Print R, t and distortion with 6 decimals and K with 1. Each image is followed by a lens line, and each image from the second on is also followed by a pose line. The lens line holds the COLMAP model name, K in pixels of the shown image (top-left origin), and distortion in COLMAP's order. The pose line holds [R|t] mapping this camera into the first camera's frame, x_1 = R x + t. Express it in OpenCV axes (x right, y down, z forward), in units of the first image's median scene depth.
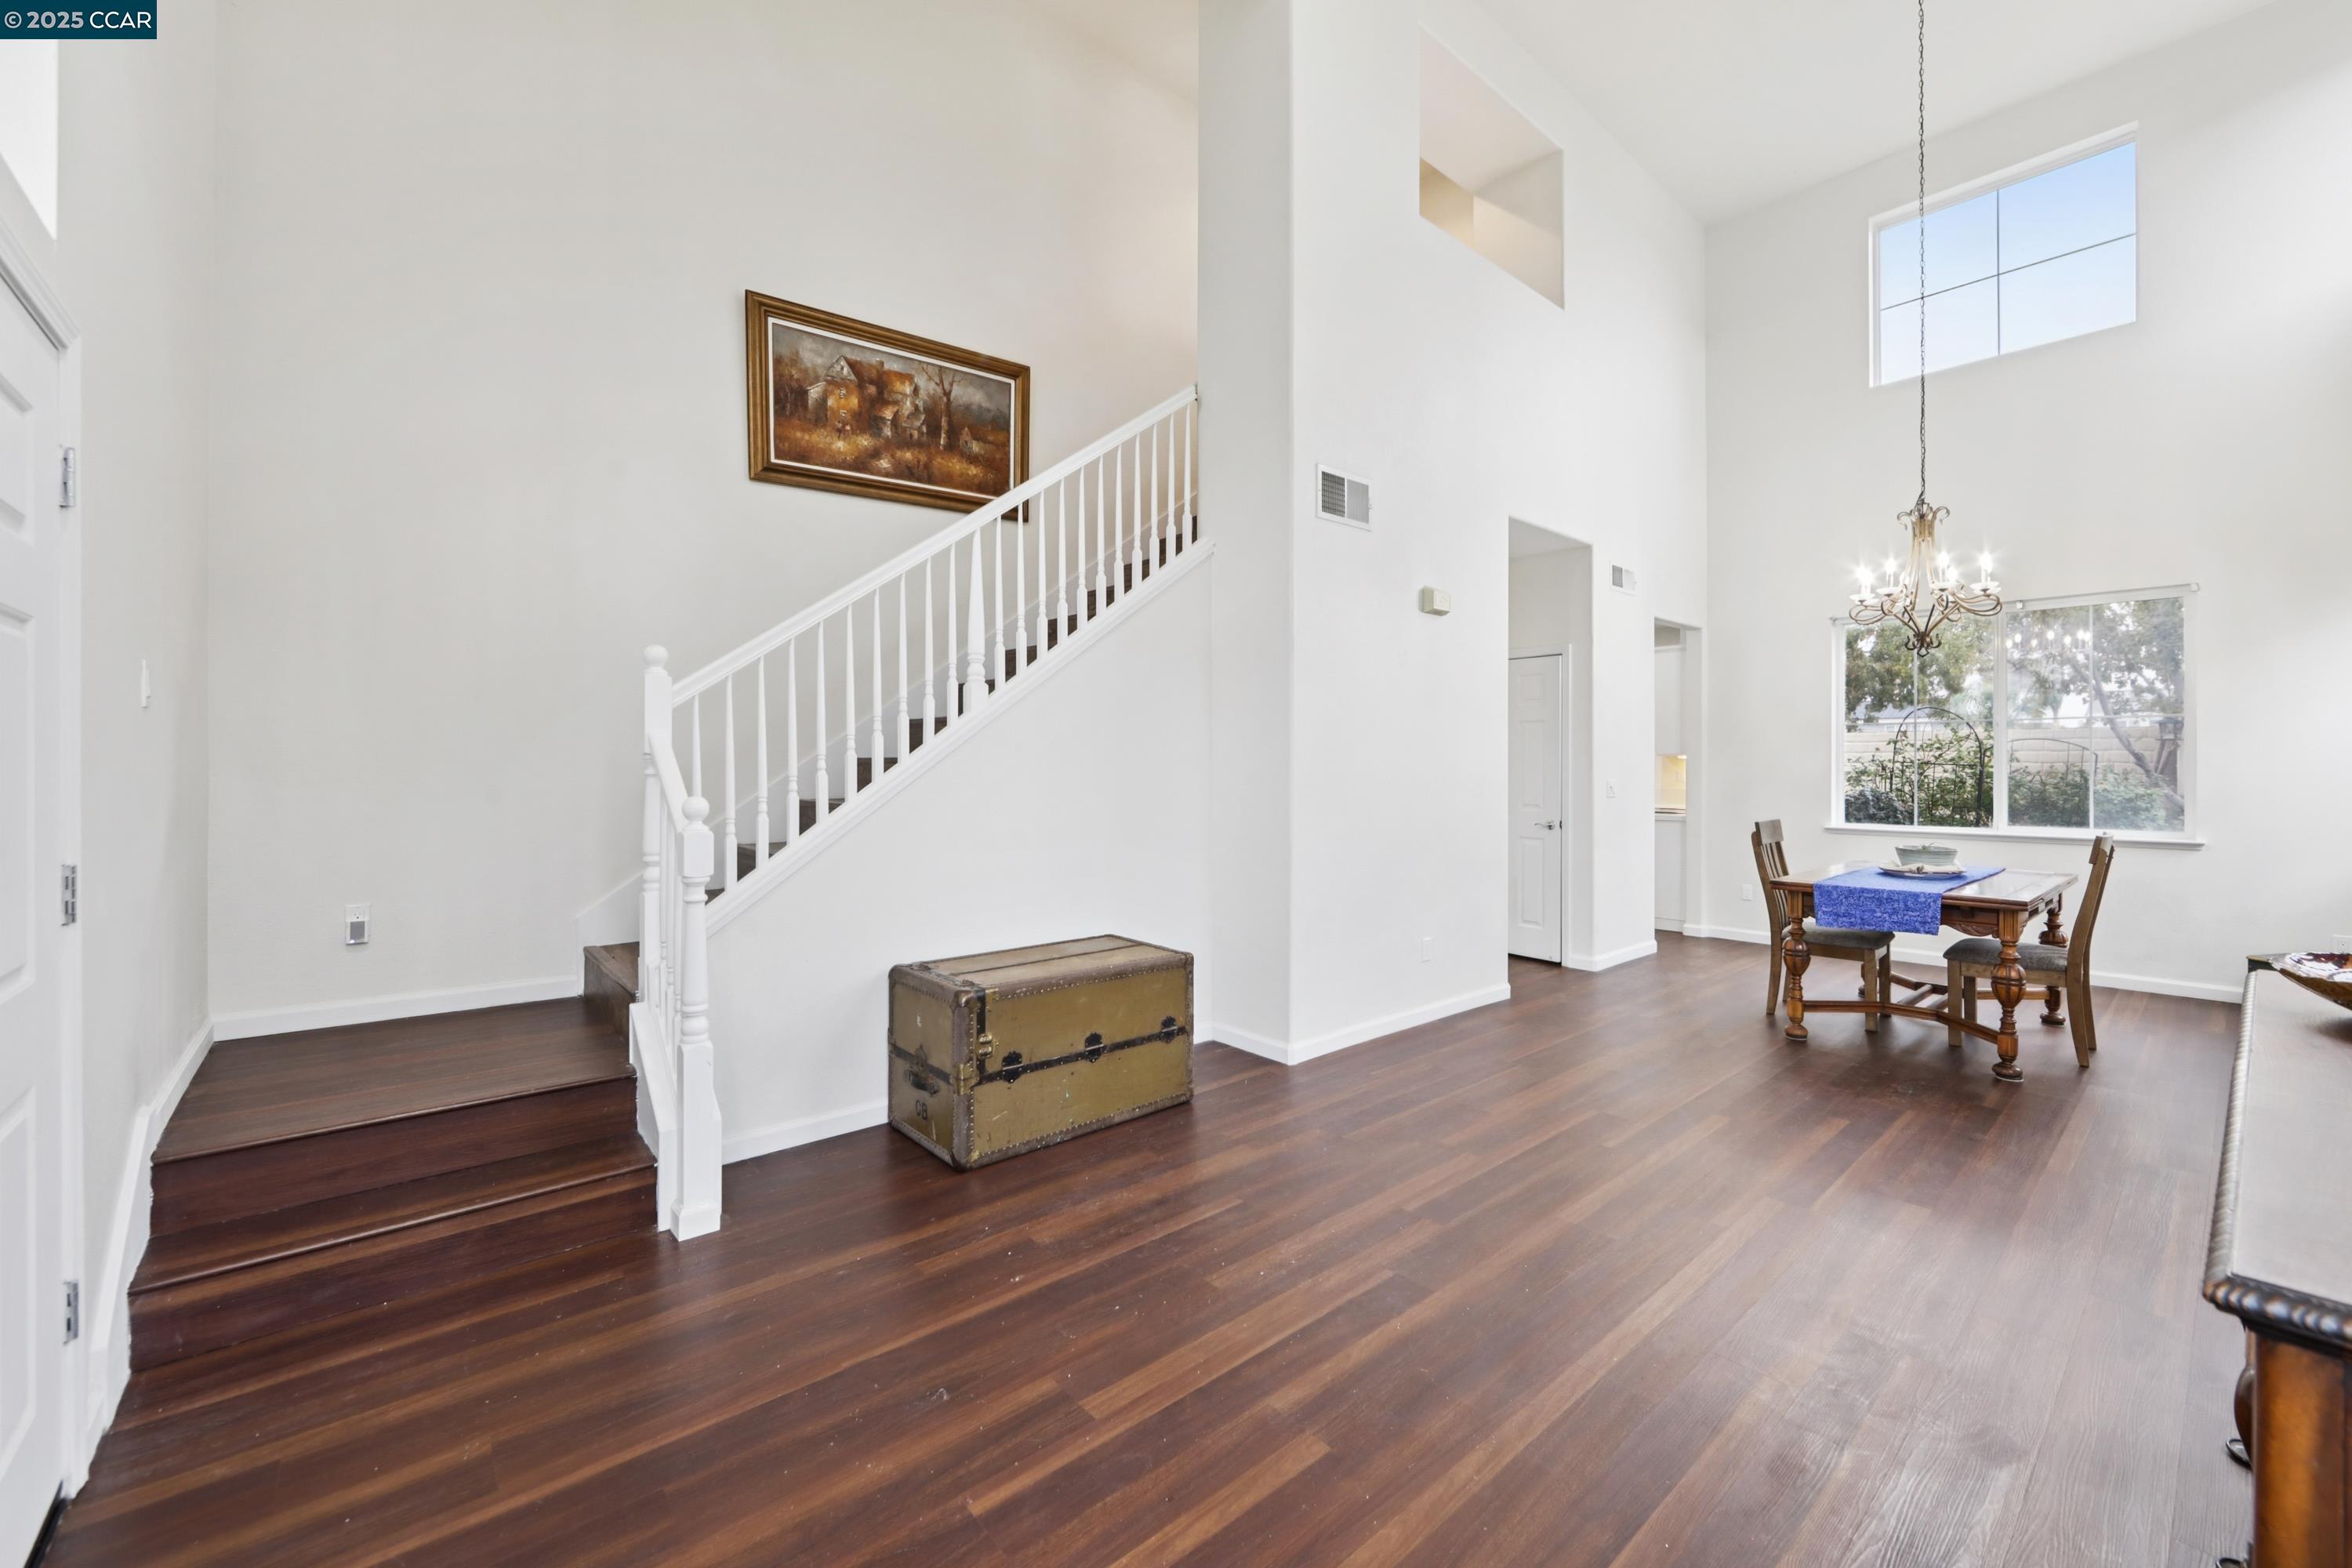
lens RADIAL K [[948.2, 0, 1181.5], [0, 948.2, 775.5], [0, 0, 1]] dist [-0.008408, -0.000021]
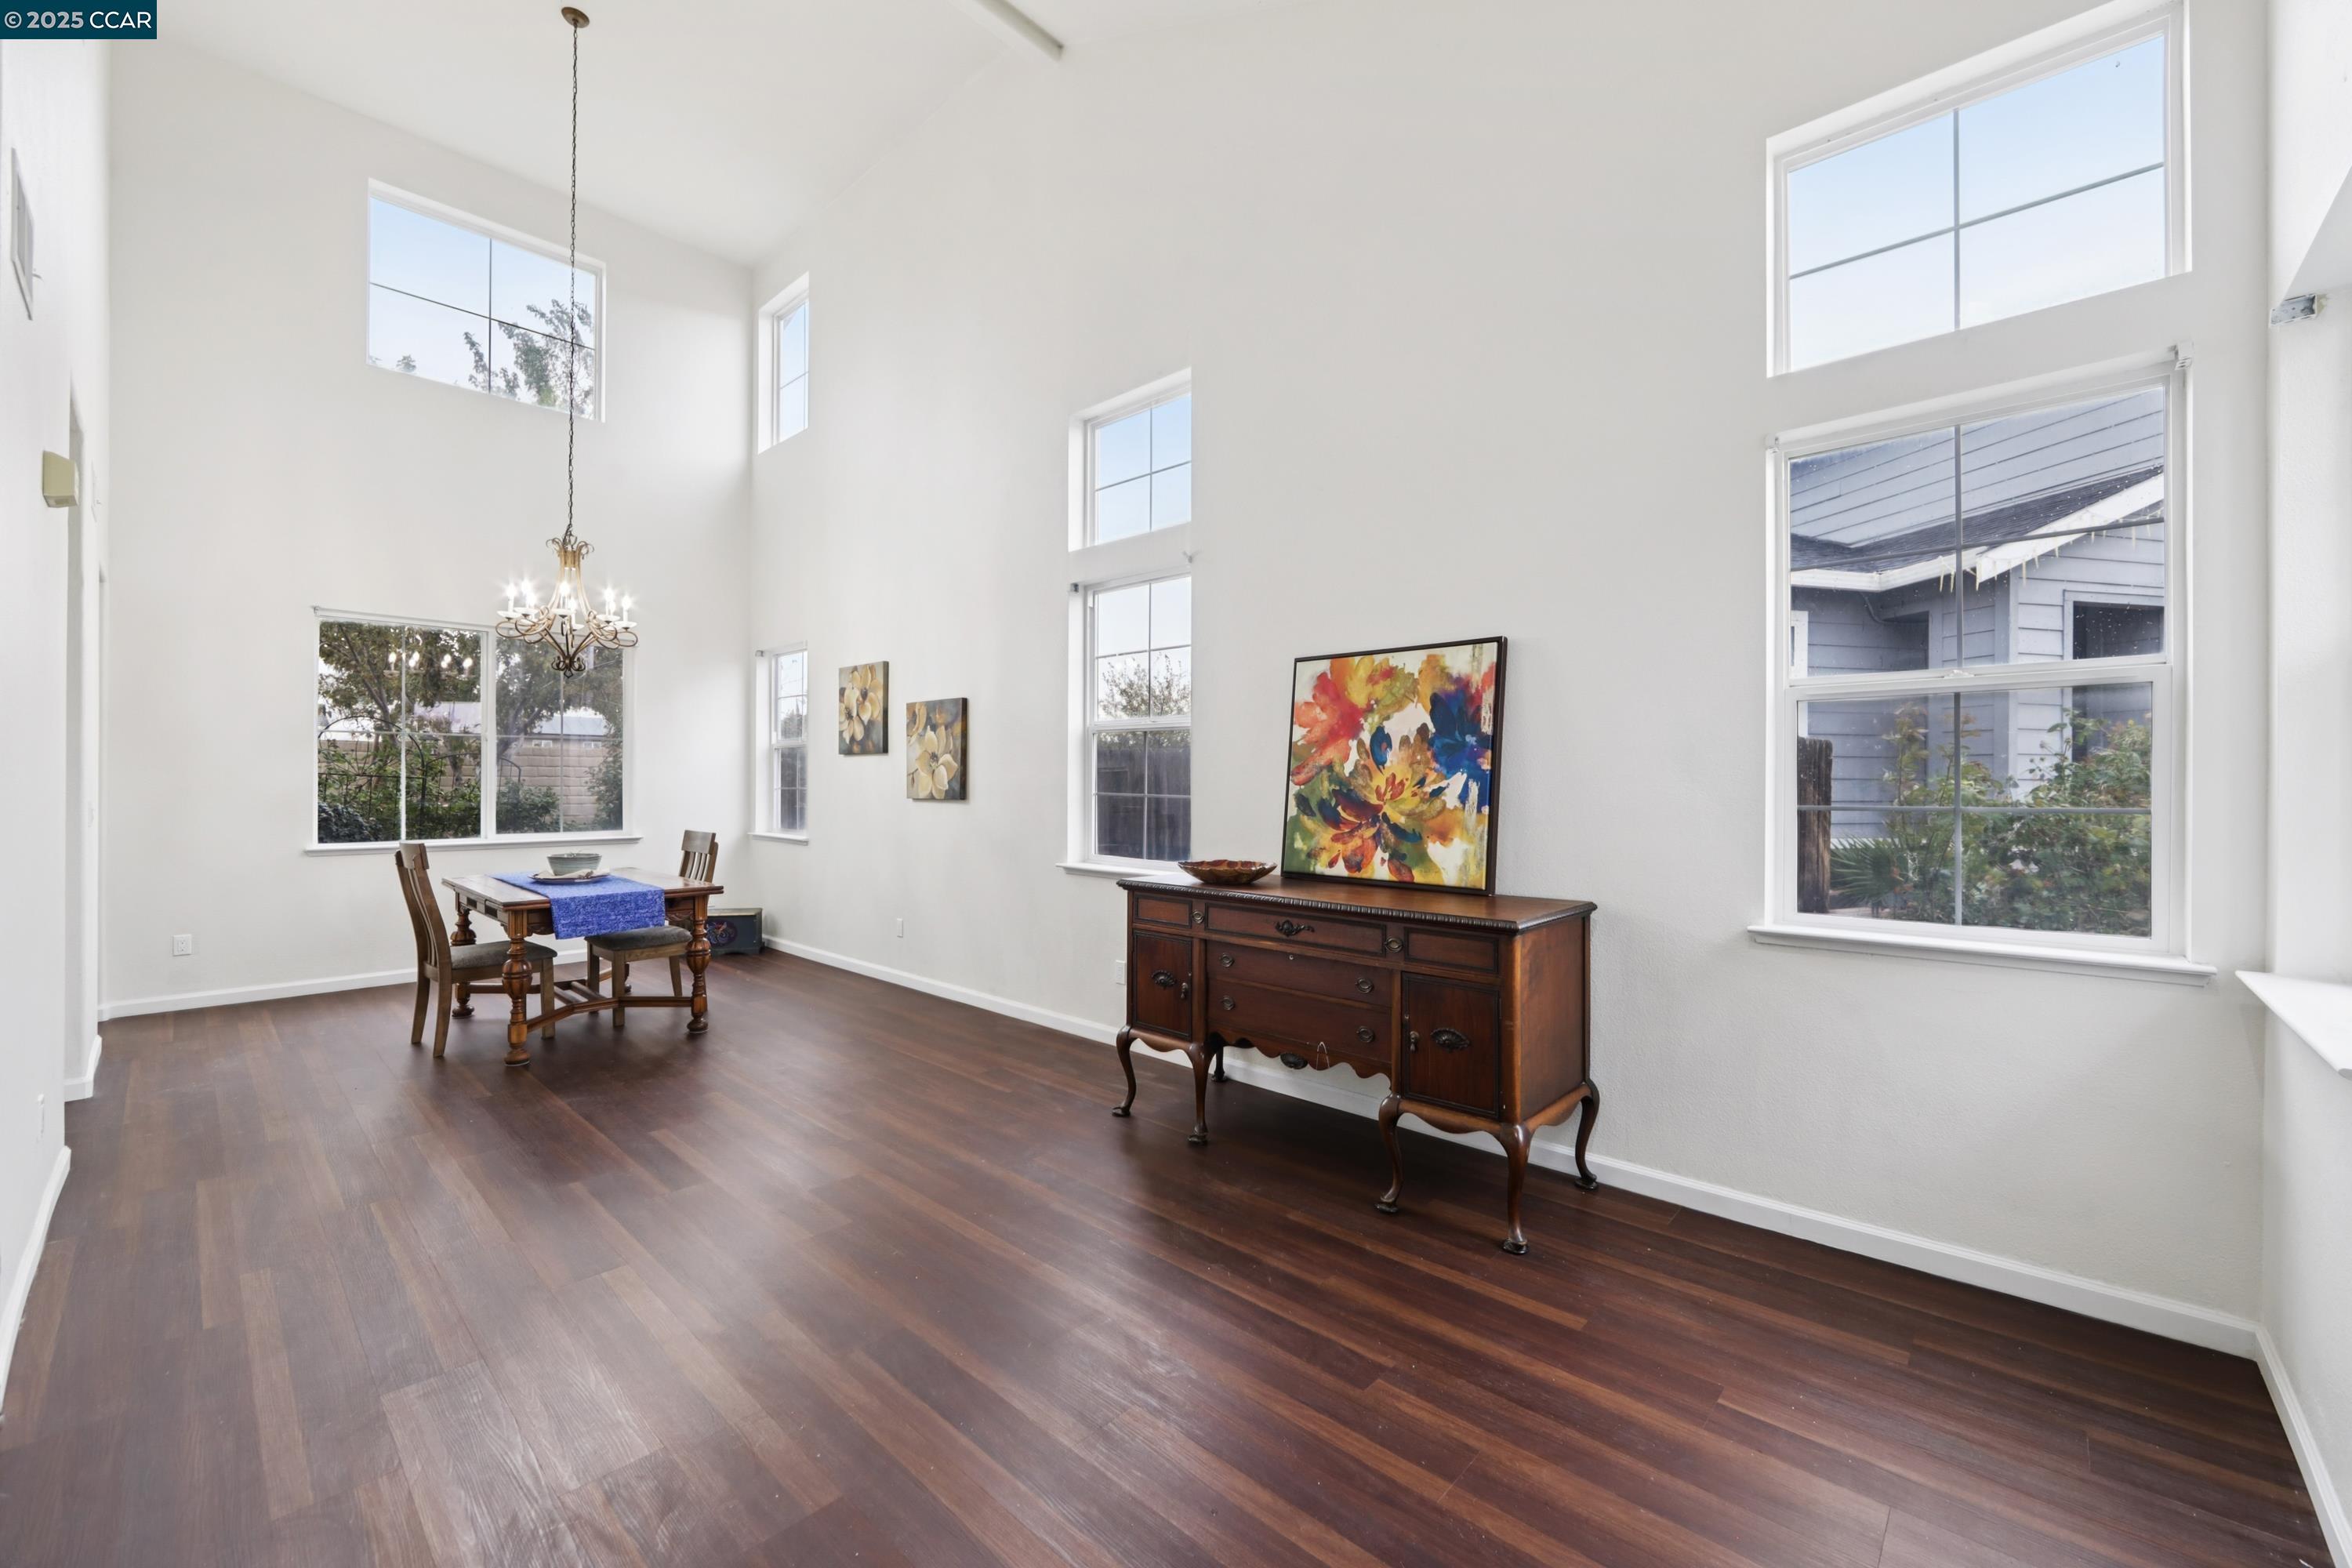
lens RADIAL K [[926.4, 0, 1176.0], [0, 926.4, 784.0], [0, 0, 1]] dist [-0.001272, 0.000002]
pose [[-0.105959, -0.003430, 0.994365, -0.468913], [0.006858, 0.999968, 0.004180, -0.006054], [-0.994347, 0.007262, -0.105932, 0.587969]]
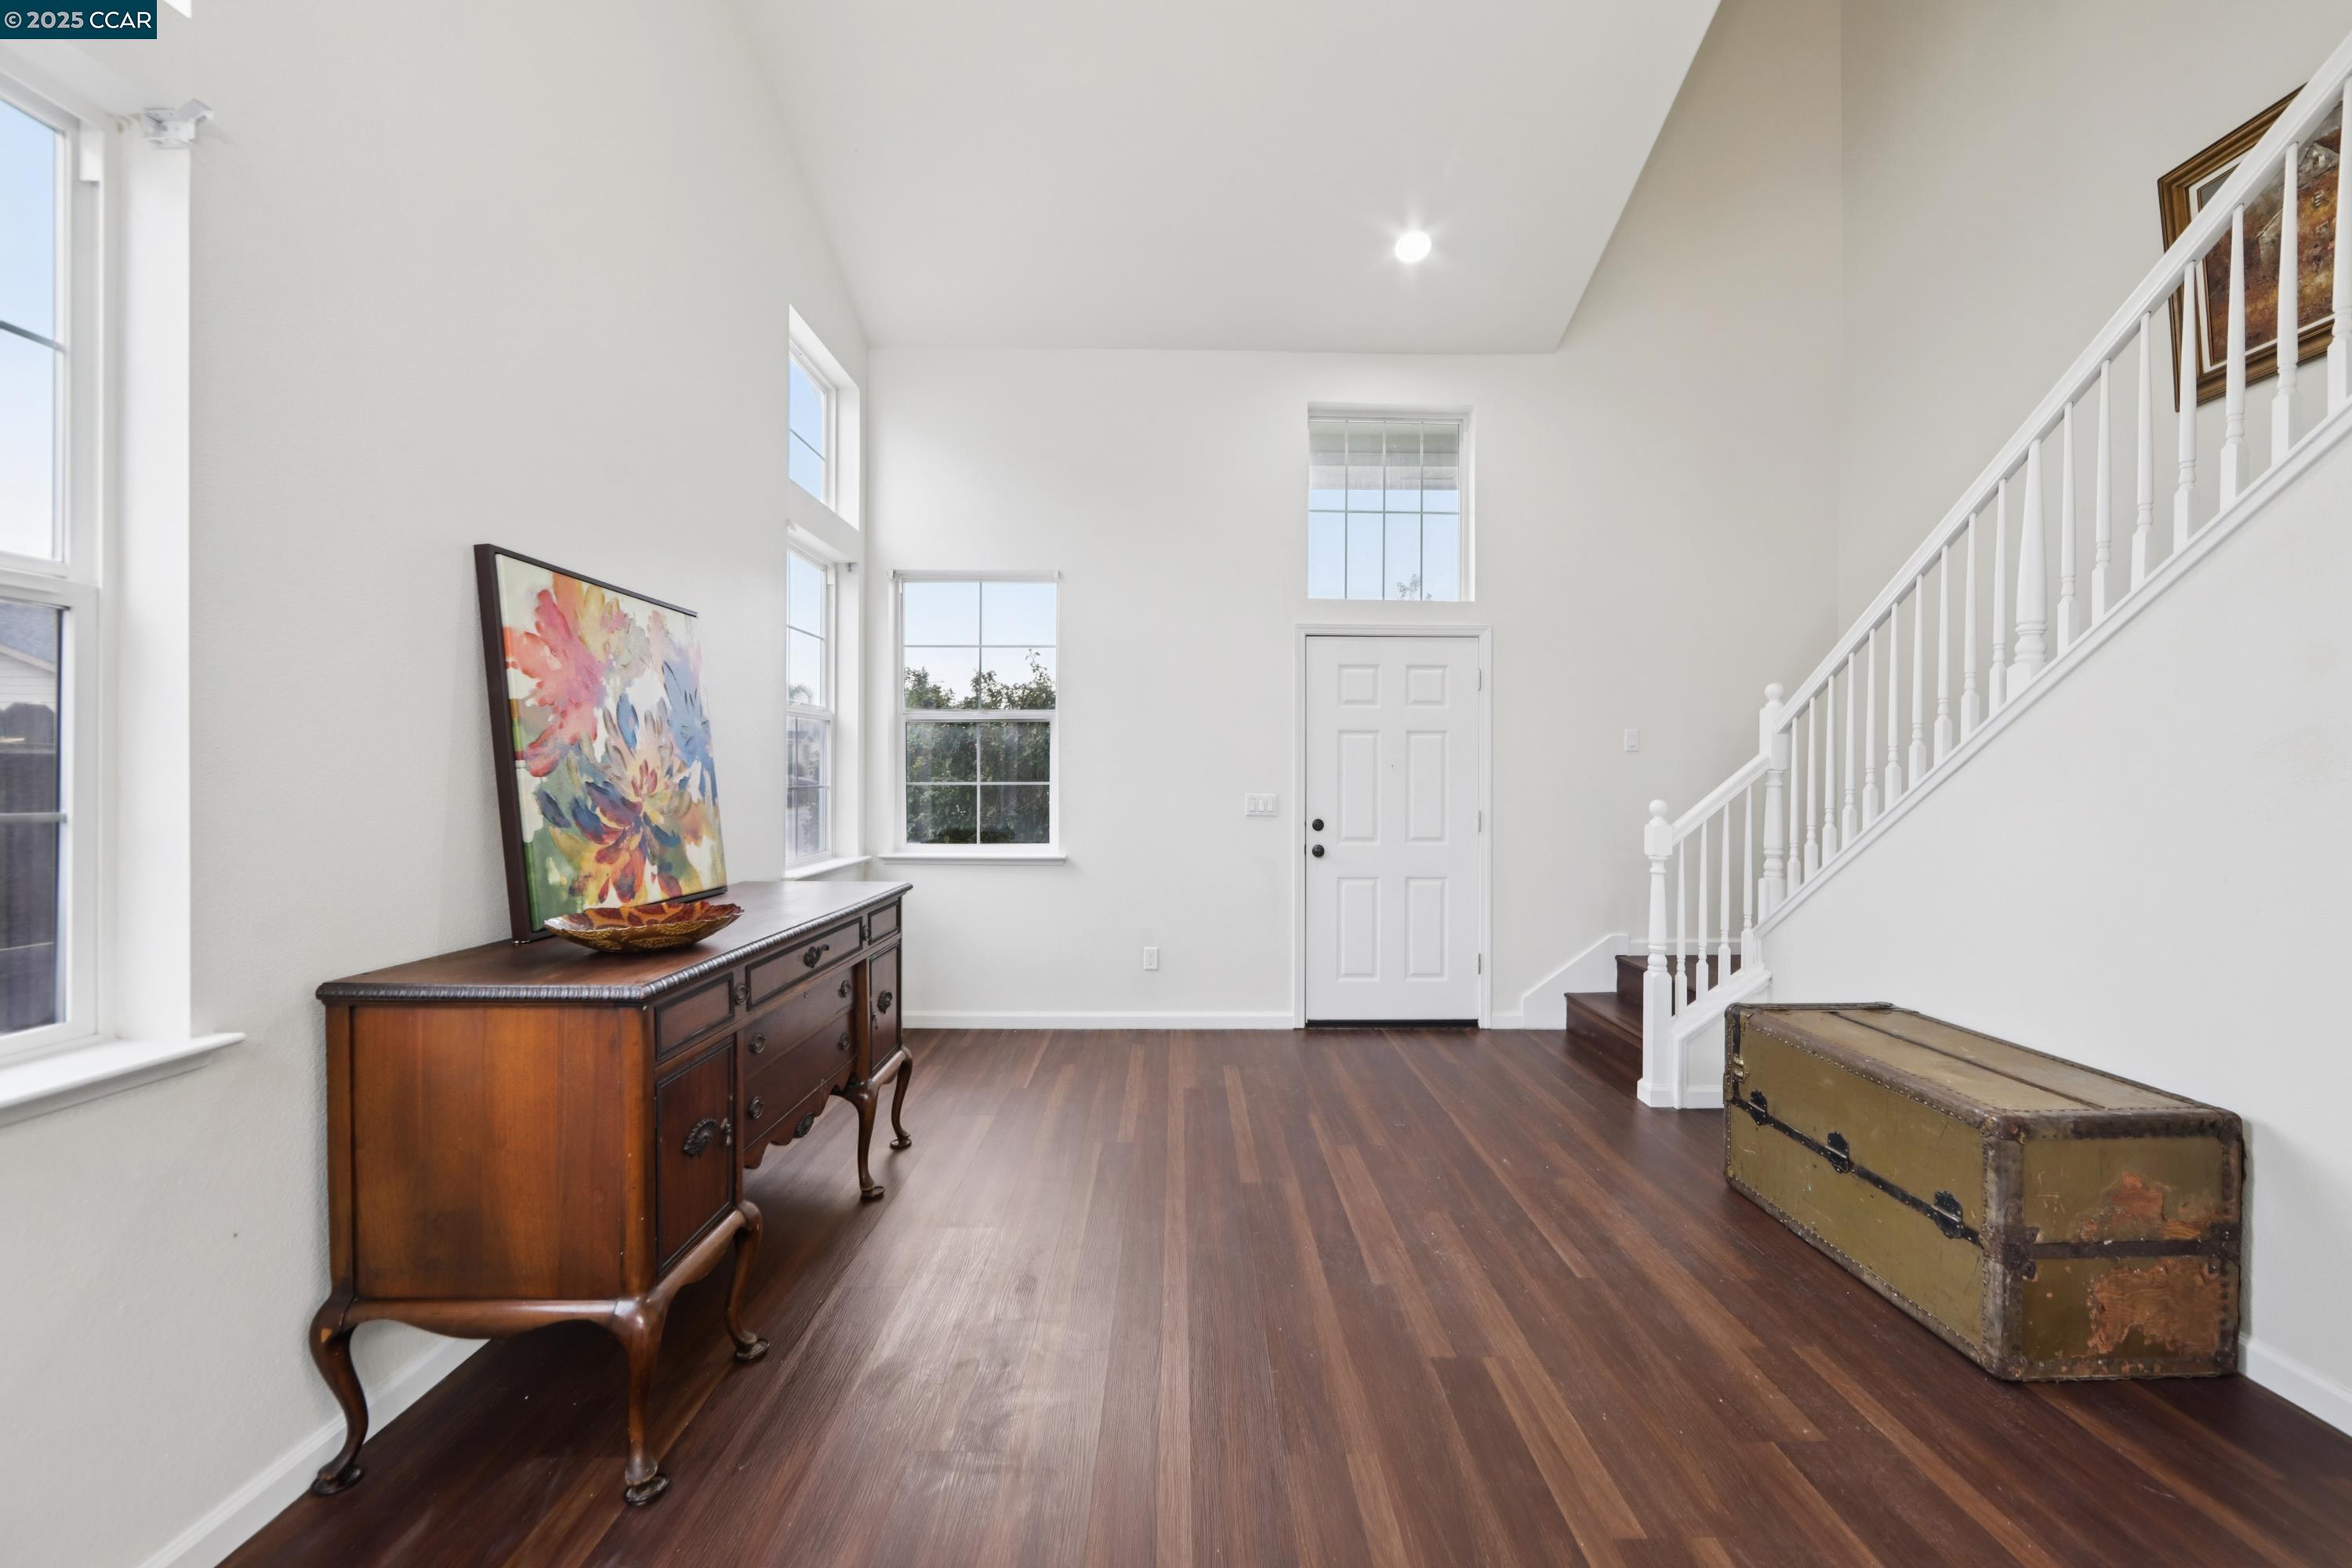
lens RADIAL K [[948.2, 0, 1181.5], [0, 948.2, 775.5], [0, 0, 1]] dist [-0.008408, -0.000021]
pose [[-0.656309, -0.003229, -0.754486, 0.808710], [-0.013945, 0.999872, 0.007850, -0.010854], [0.754364, 0.015673, -0.656270, 1.085058]]
